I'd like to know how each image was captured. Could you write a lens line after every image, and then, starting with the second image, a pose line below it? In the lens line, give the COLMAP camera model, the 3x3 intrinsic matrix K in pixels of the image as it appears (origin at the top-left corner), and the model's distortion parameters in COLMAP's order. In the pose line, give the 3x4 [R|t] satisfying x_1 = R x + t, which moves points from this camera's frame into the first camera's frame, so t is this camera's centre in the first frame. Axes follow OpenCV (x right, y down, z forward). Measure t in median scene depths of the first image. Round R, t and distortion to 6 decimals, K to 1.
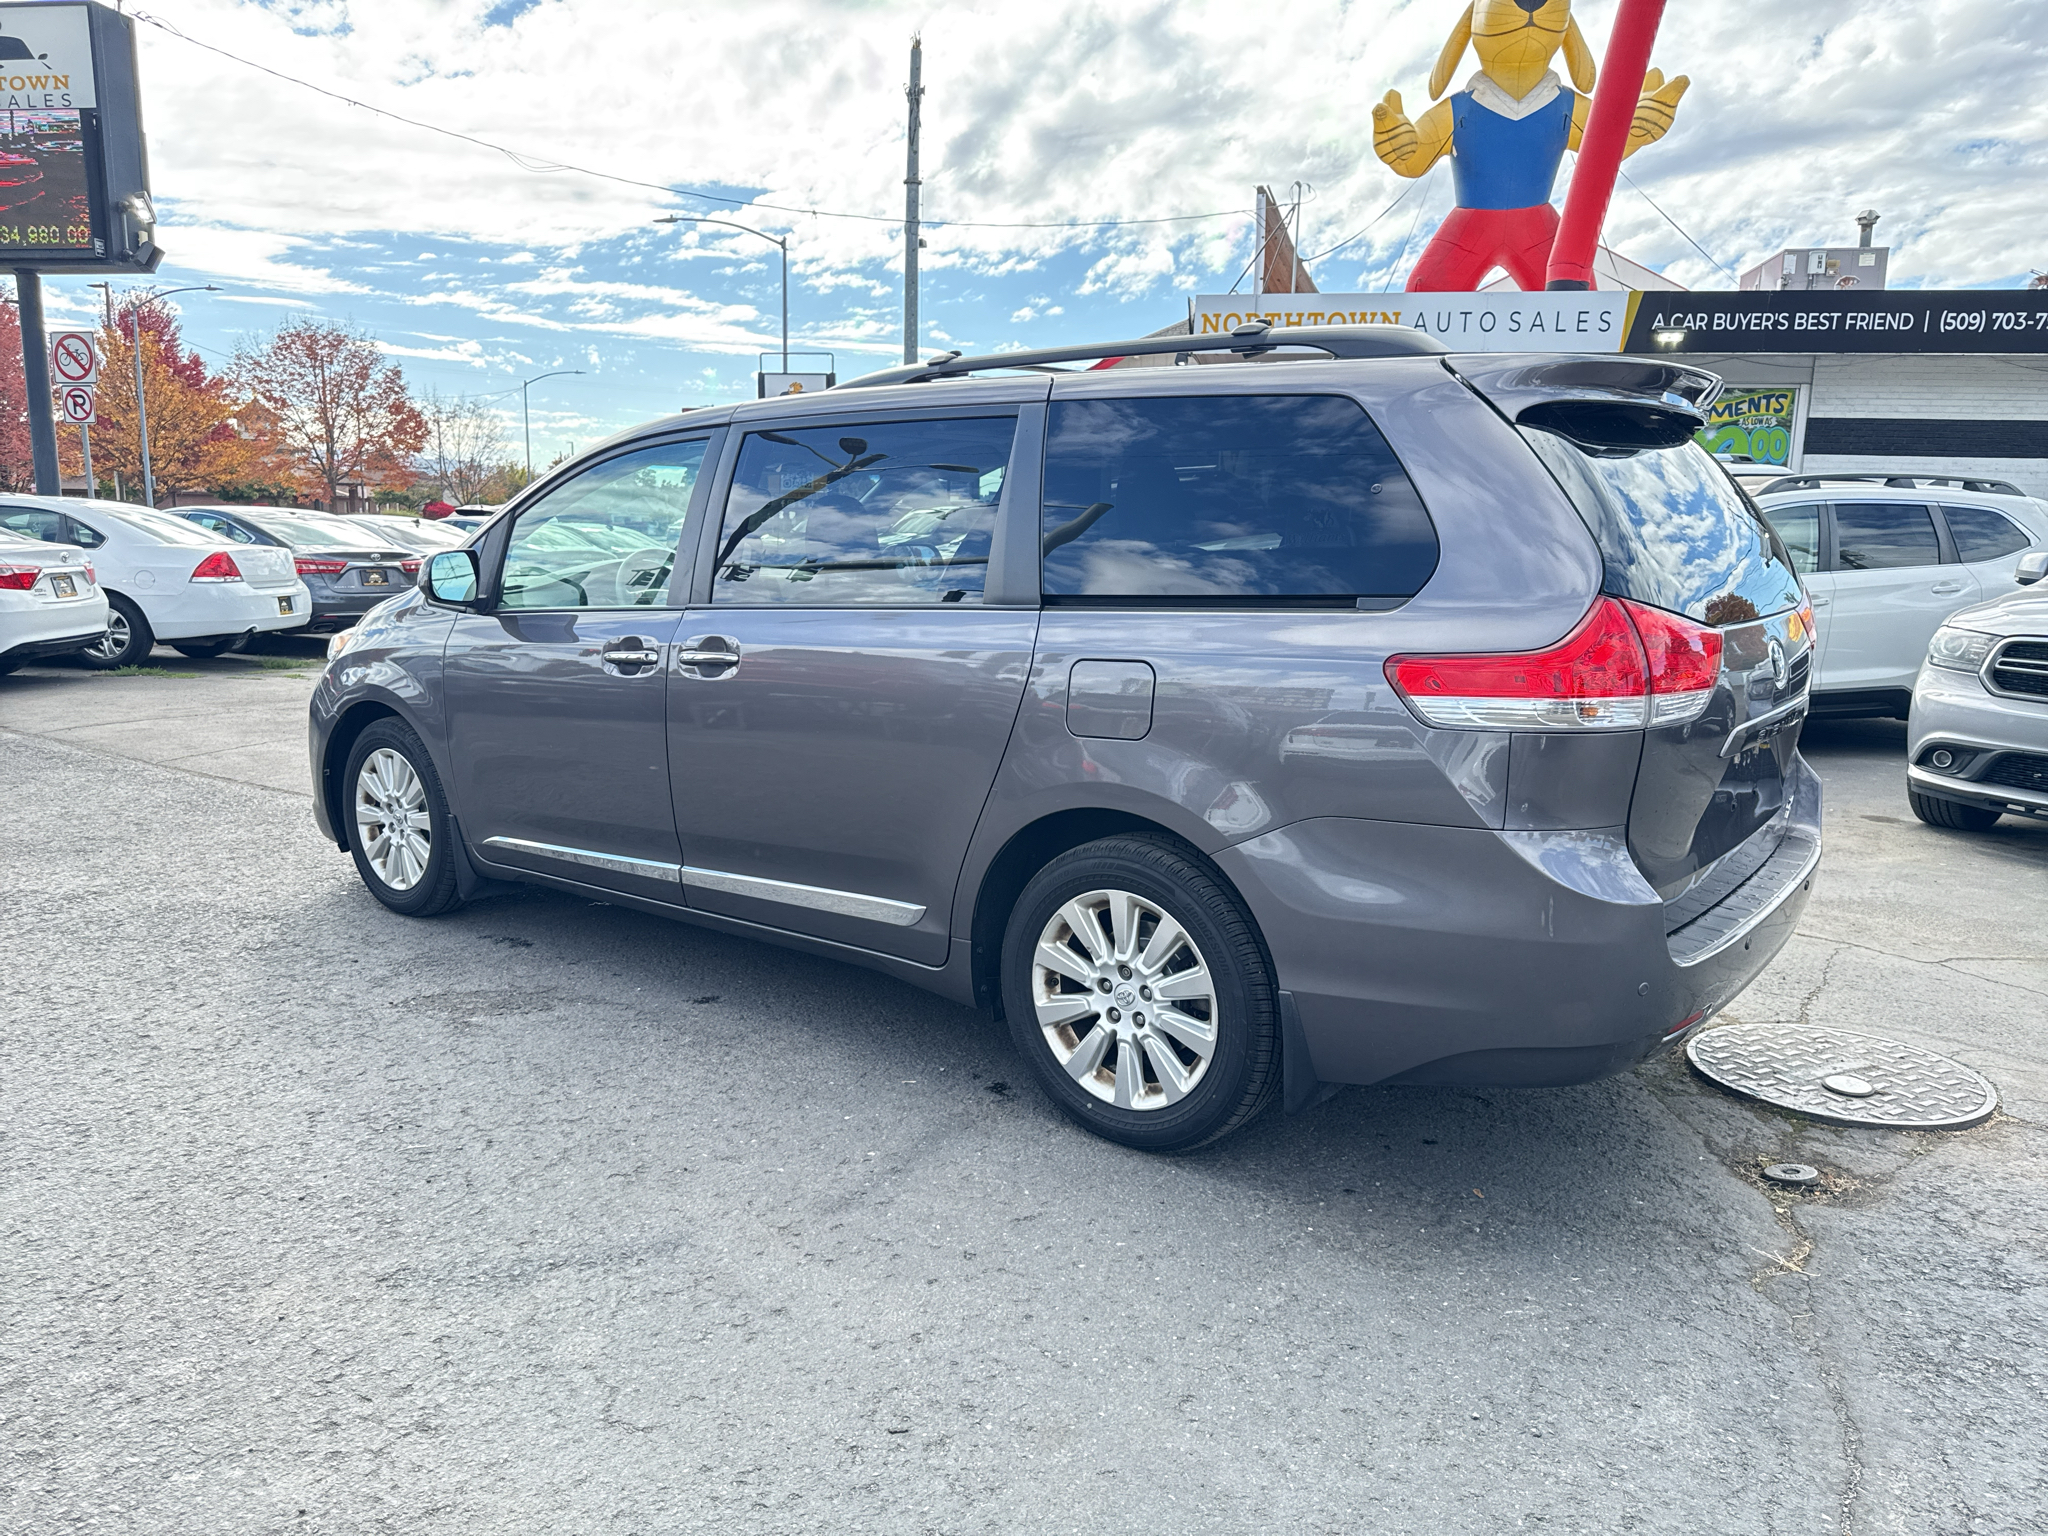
lens RADIAL K [[1452.9, 0, 1012.2], [0, 1452.9, 776.1], [0, 0, 1]] dist [0.036851, -0.046507]
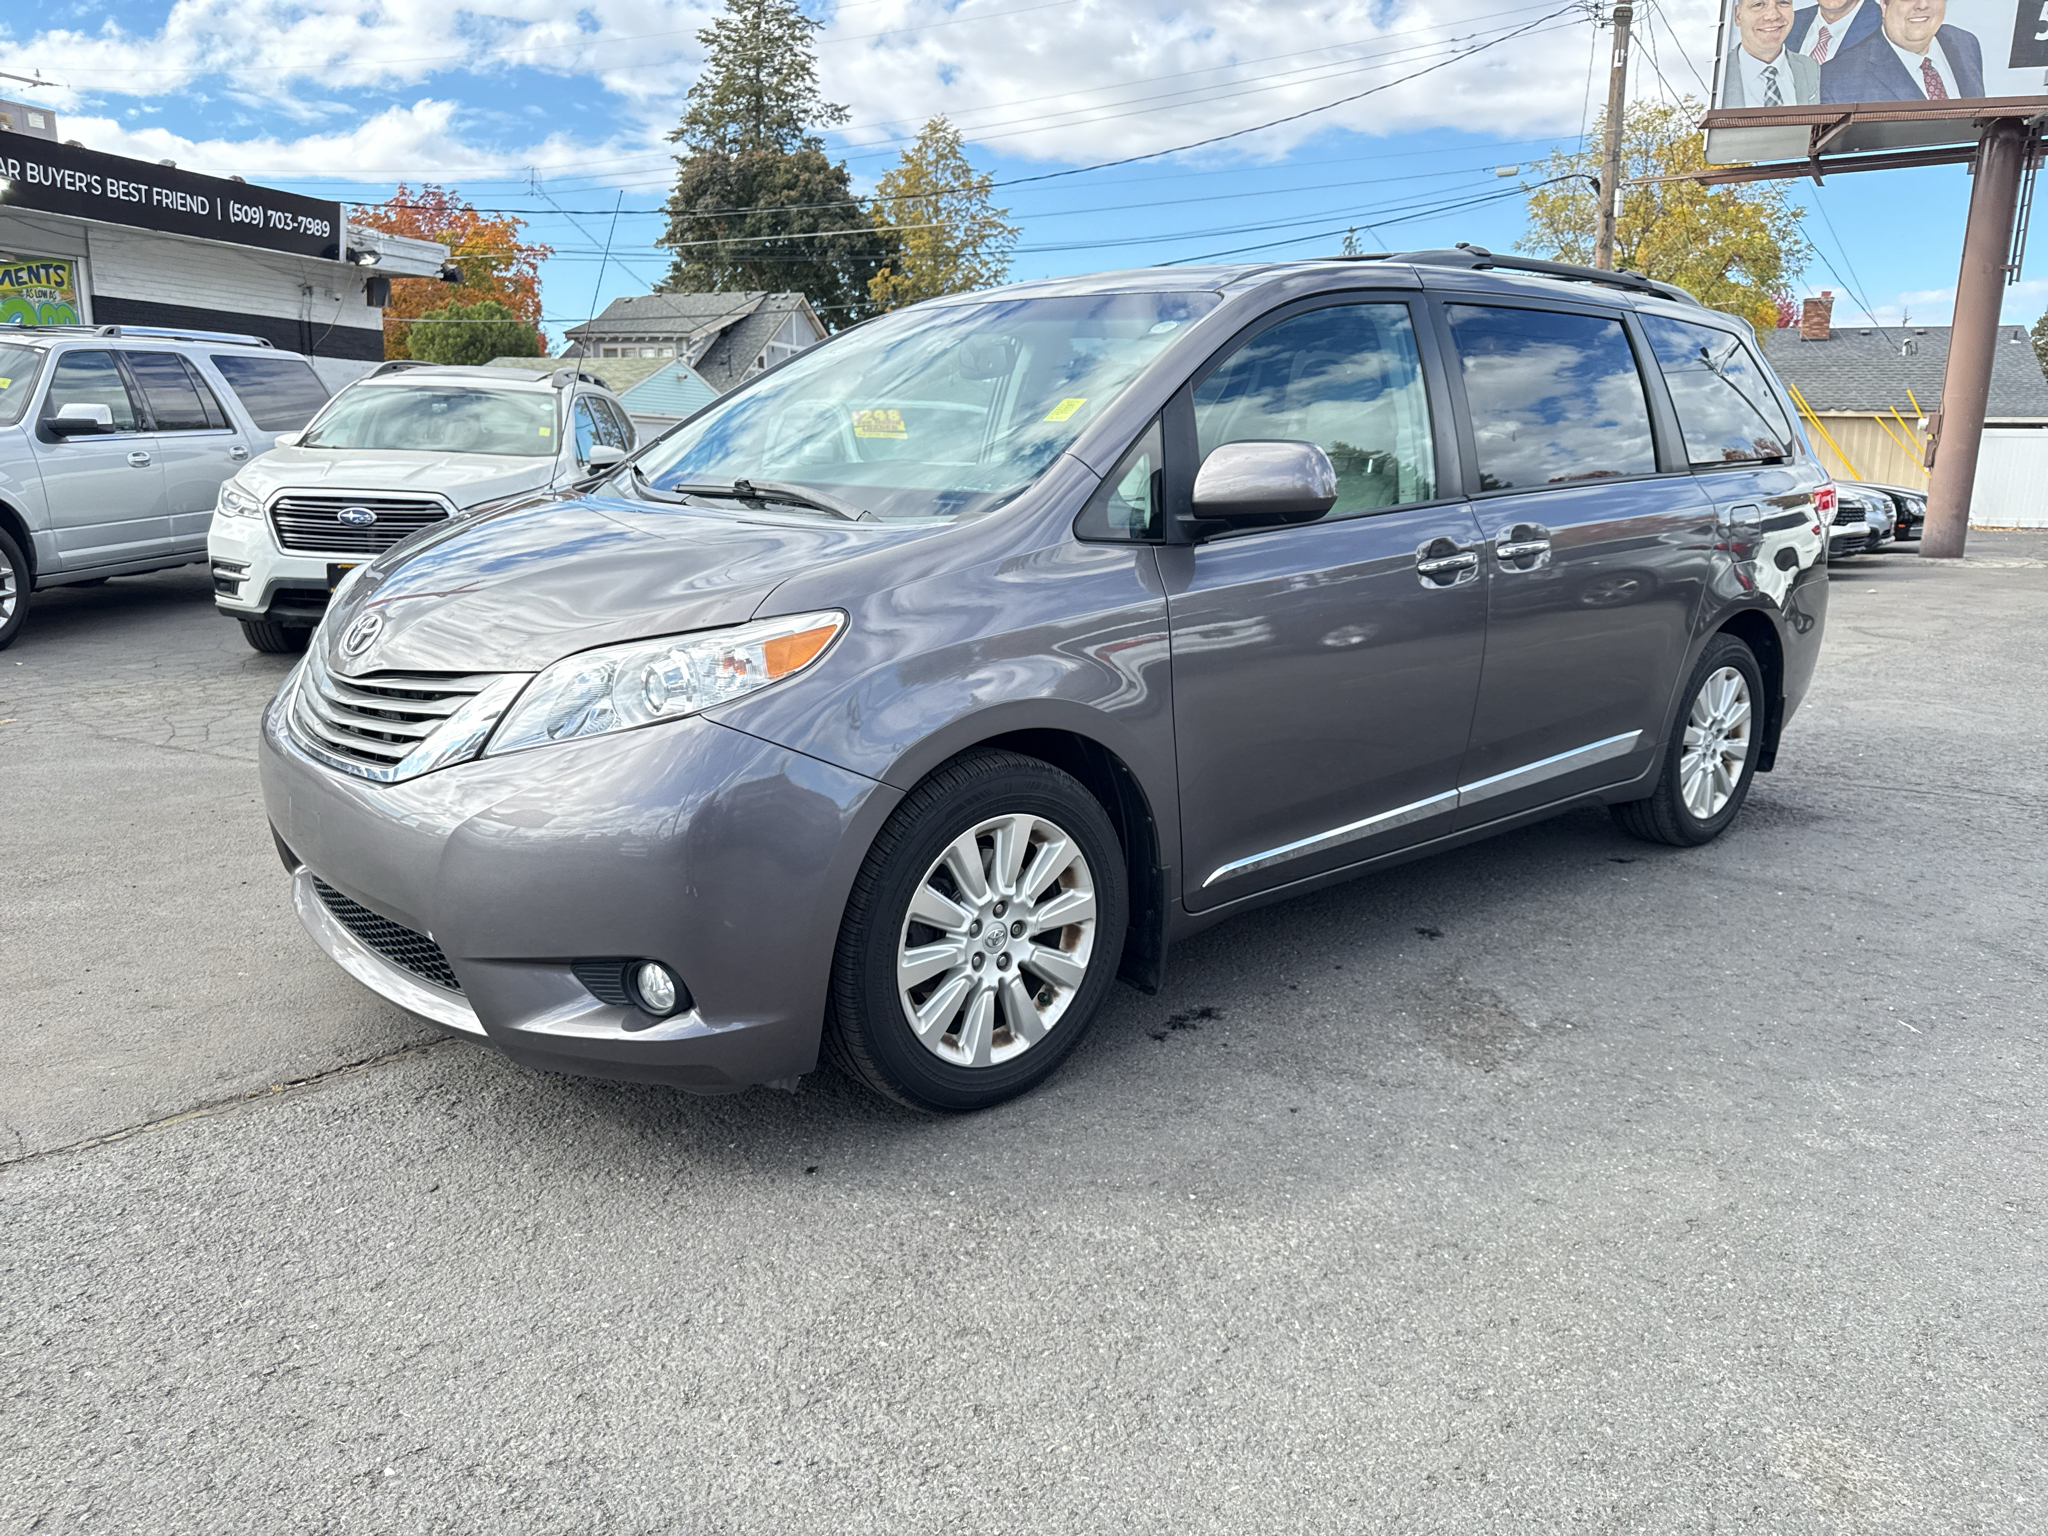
lens RADIAL K [[1459.5, 0, 1028.2], [0, 1459.5, 768.0], [0, 0, 1]] dist [0.007633, -0.009574]
pose [[0.179239, -0.217091, 0.959554, -0.425528], [0.154330, 0.969479, 0.190509, -0.060941], [-0.971625, 0.113942, 0.207272, 0.399914]]
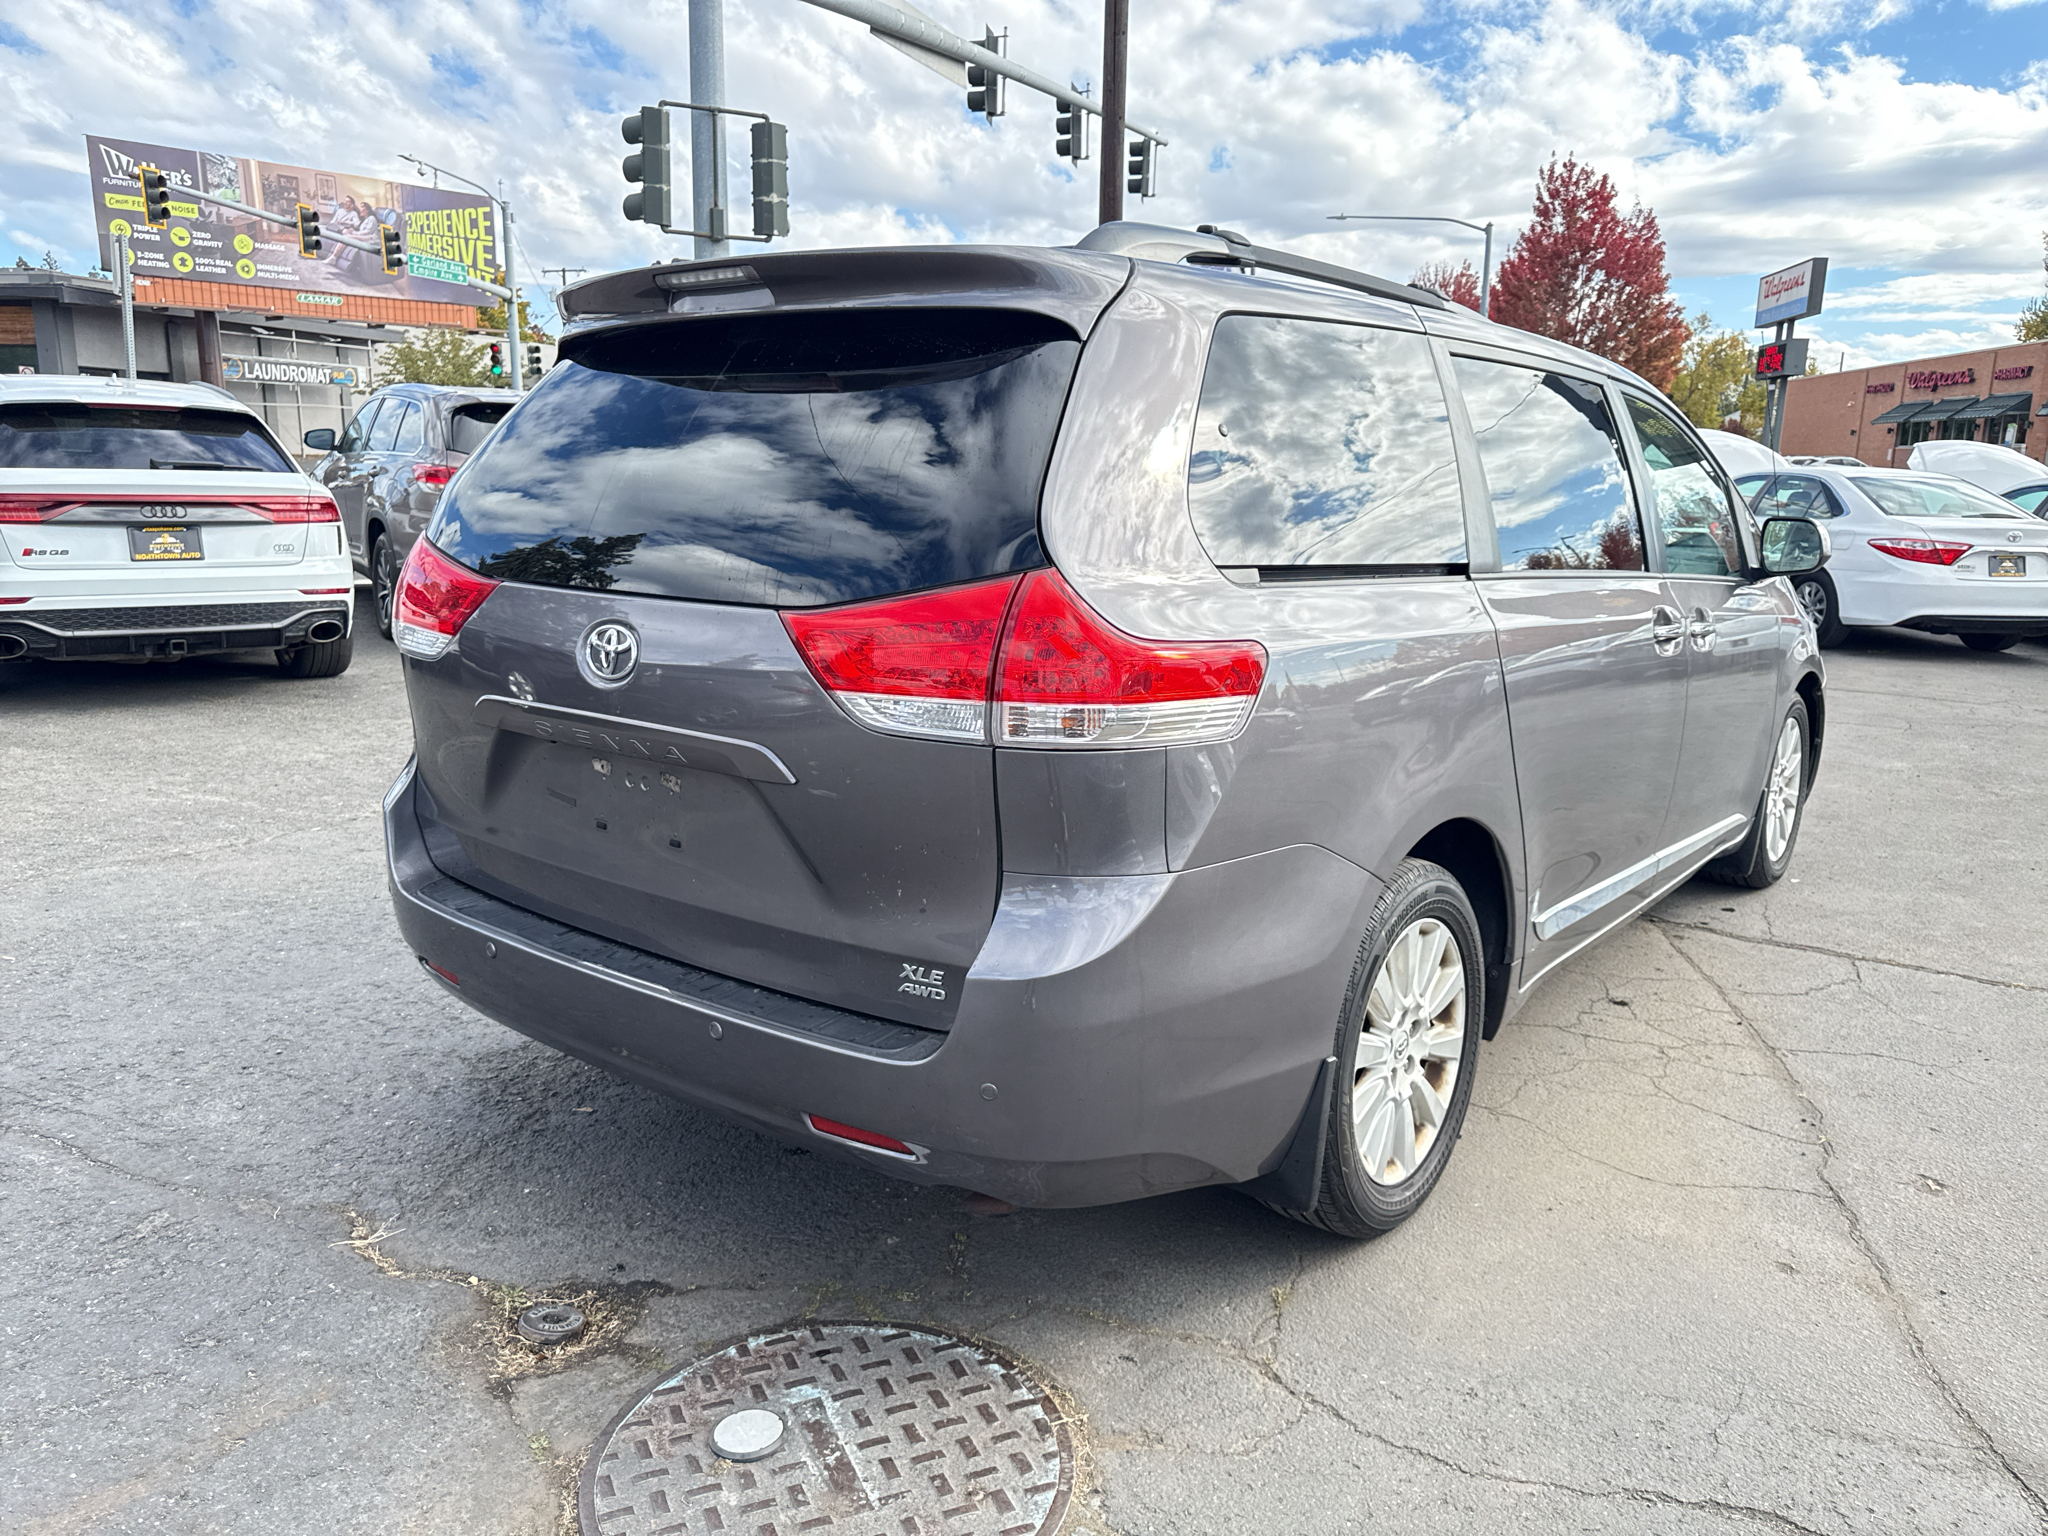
lens RADIAL K [[1459.5, 0, 1028.2], [0, 1459.5, 768.0], [0, 0, 1]] dist [0.007633, -0.009574]
pose [[-0.003785, 0.193008, -0.981190, 0.365603], [-0.191870, 0.962826, 0.190136, -0.059626], [0.981413, 0.188981, 0.033388, 0.347239]]
